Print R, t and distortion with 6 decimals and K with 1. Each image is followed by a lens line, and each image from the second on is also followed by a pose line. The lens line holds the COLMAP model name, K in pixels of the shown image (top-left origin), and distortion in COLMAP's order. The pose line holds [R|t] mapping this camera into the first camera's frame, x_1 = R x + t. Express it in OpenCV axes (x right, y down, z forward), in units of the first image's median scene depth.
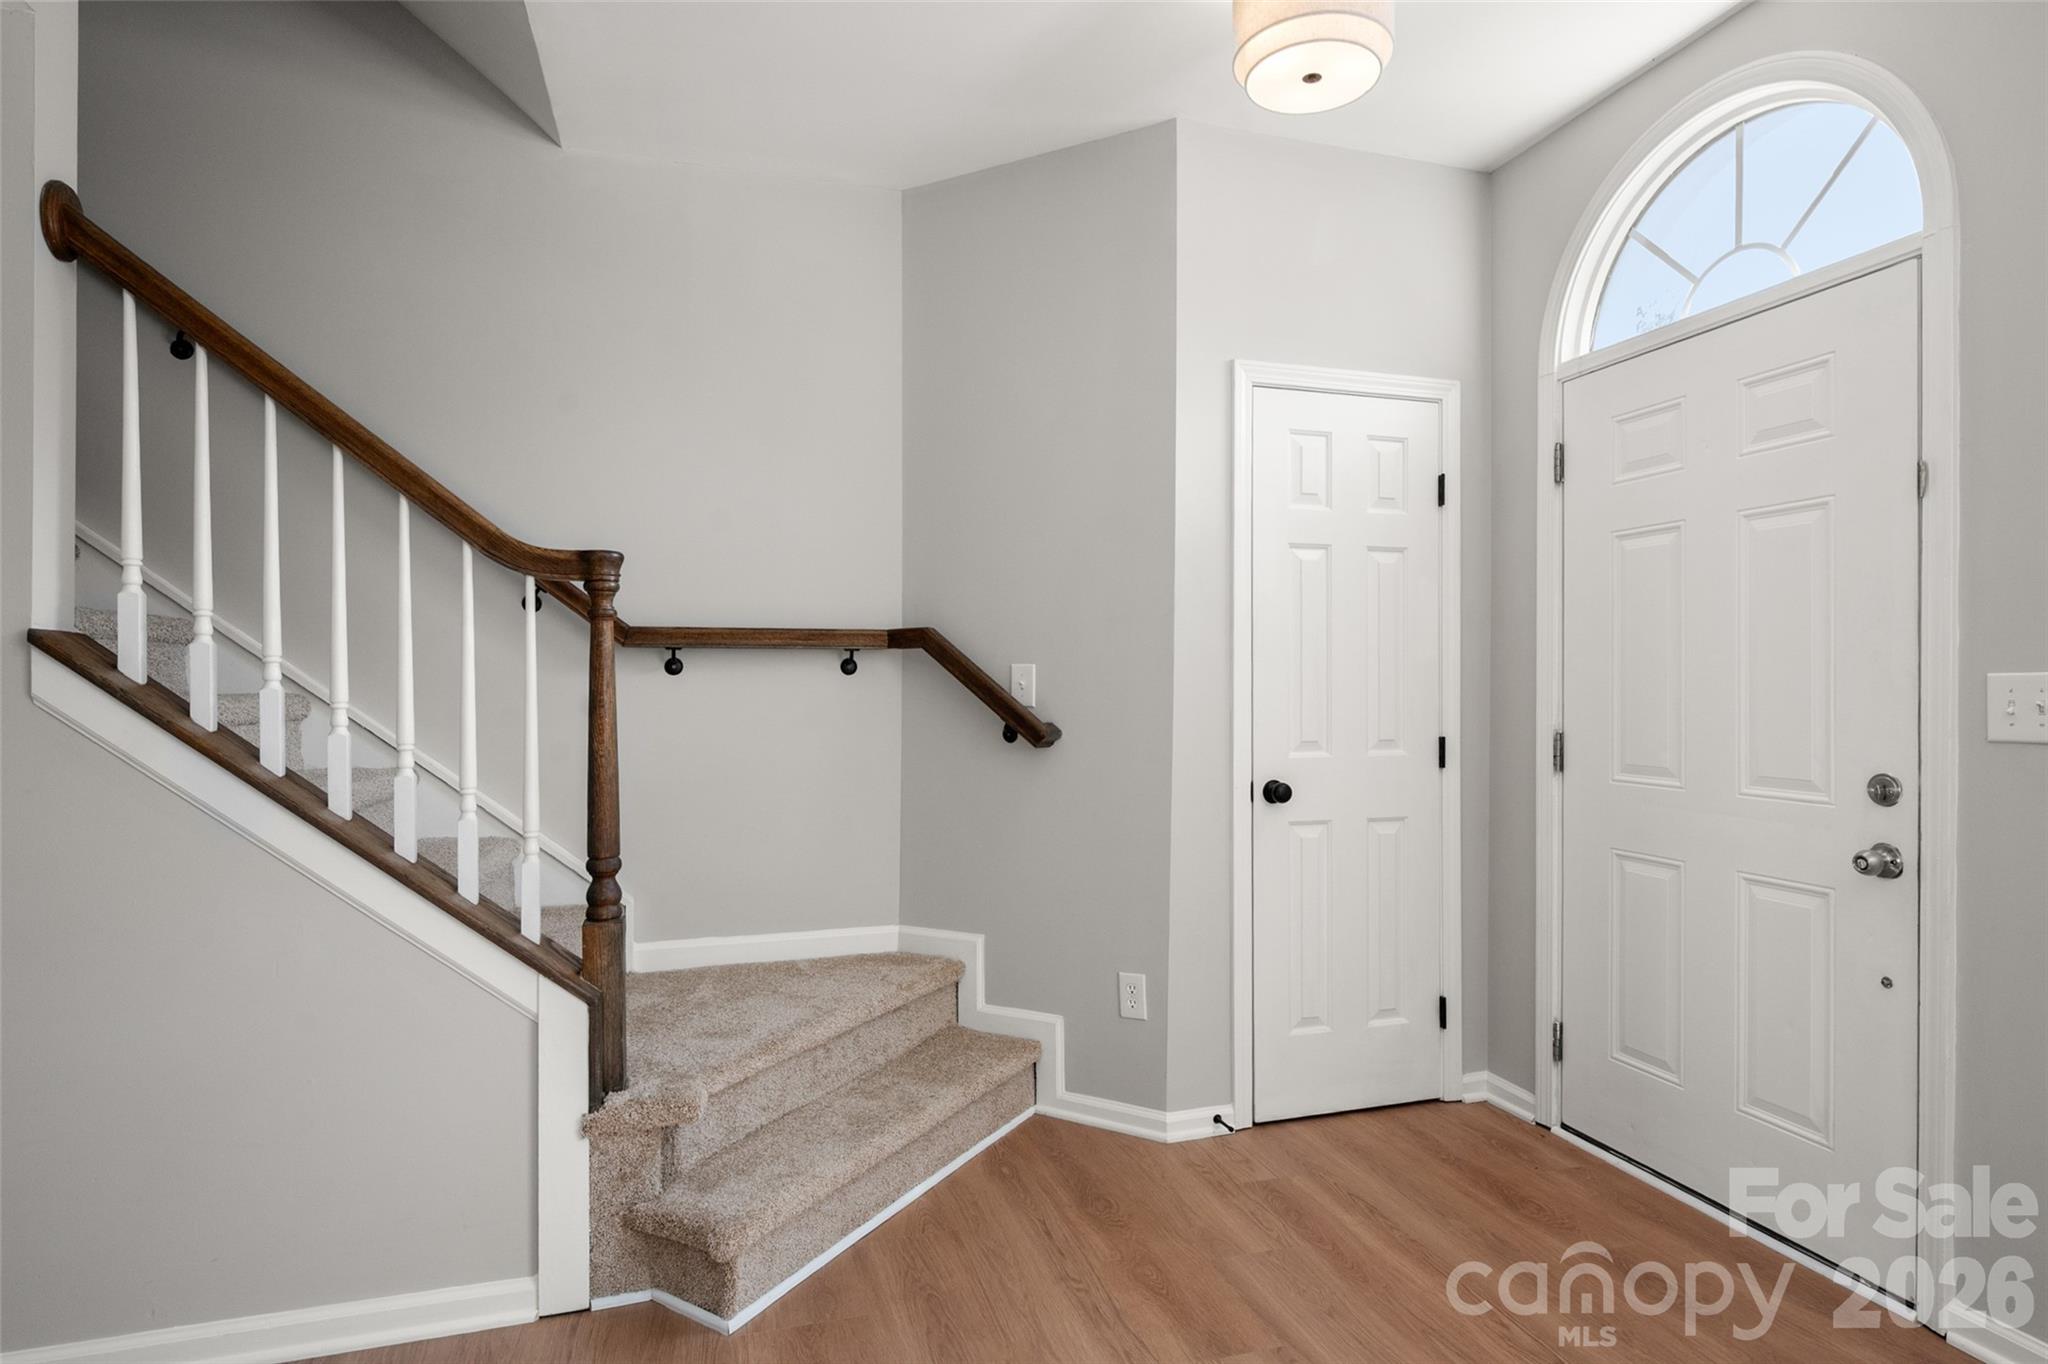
lens RADIAL K [[1089.7, 0, 1031.6], [0, 1089.7, 684.2], [0, 0, 1]] dist [-0.000225, -0.000281]
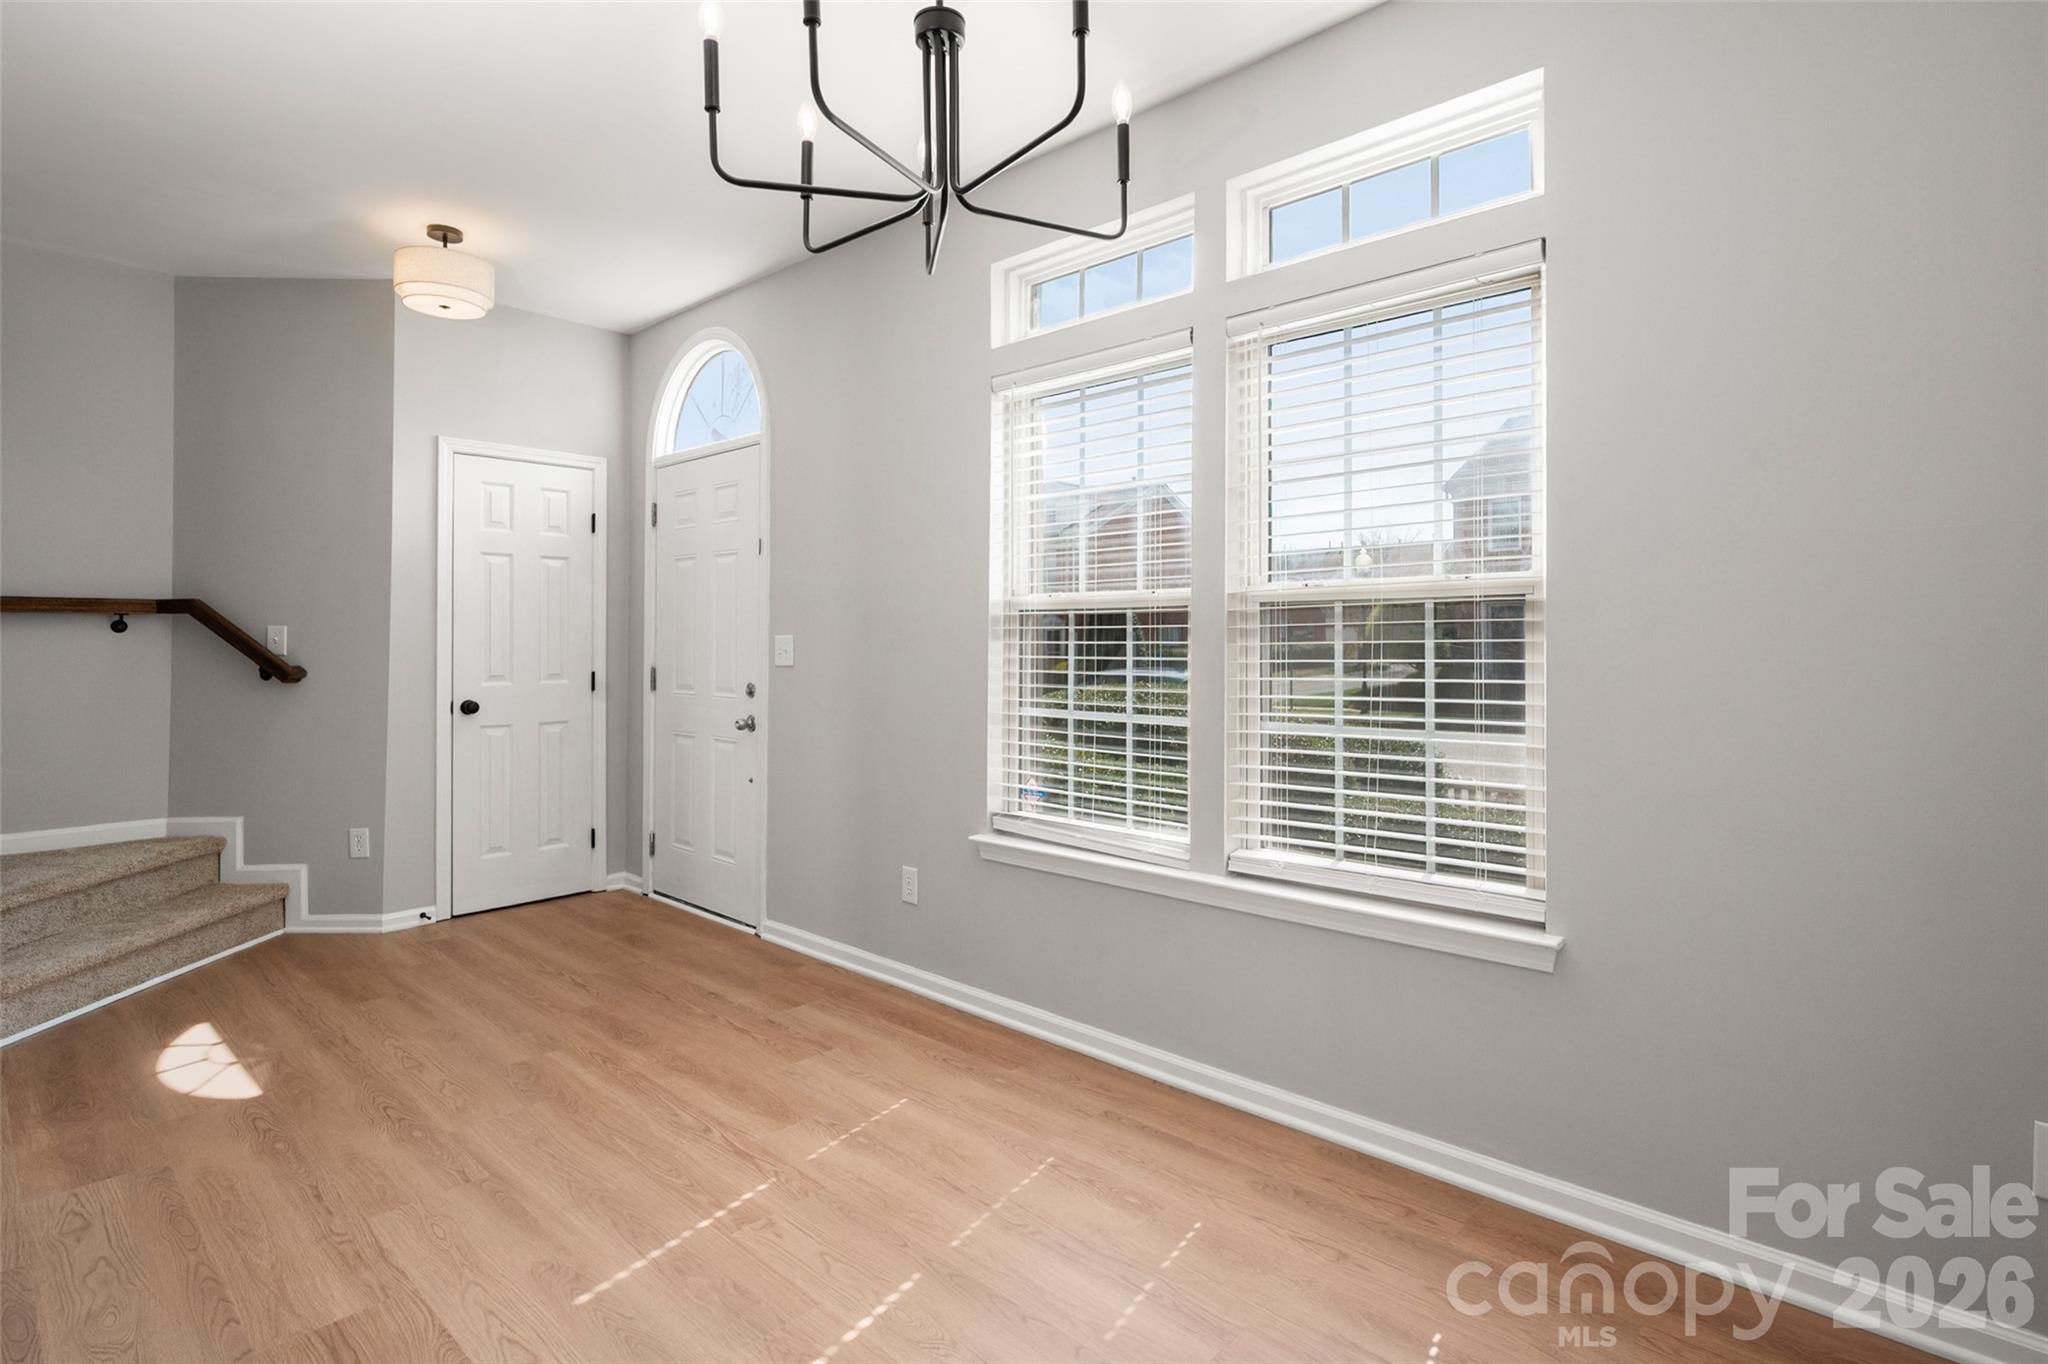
lens RADIAL K [[1009.8, 0, 1050.1], [0, 1009.8, 635.3], [0, 0, 1]] dist [-0.000422, 0.000531]
pose [[0.858513, 0.003563, 0.512779, 0.197474], [-0.001598, 0.999990, -0.004272, -0.002174], [-0.512789, 0.002849, 0.858510, -0.719866]]
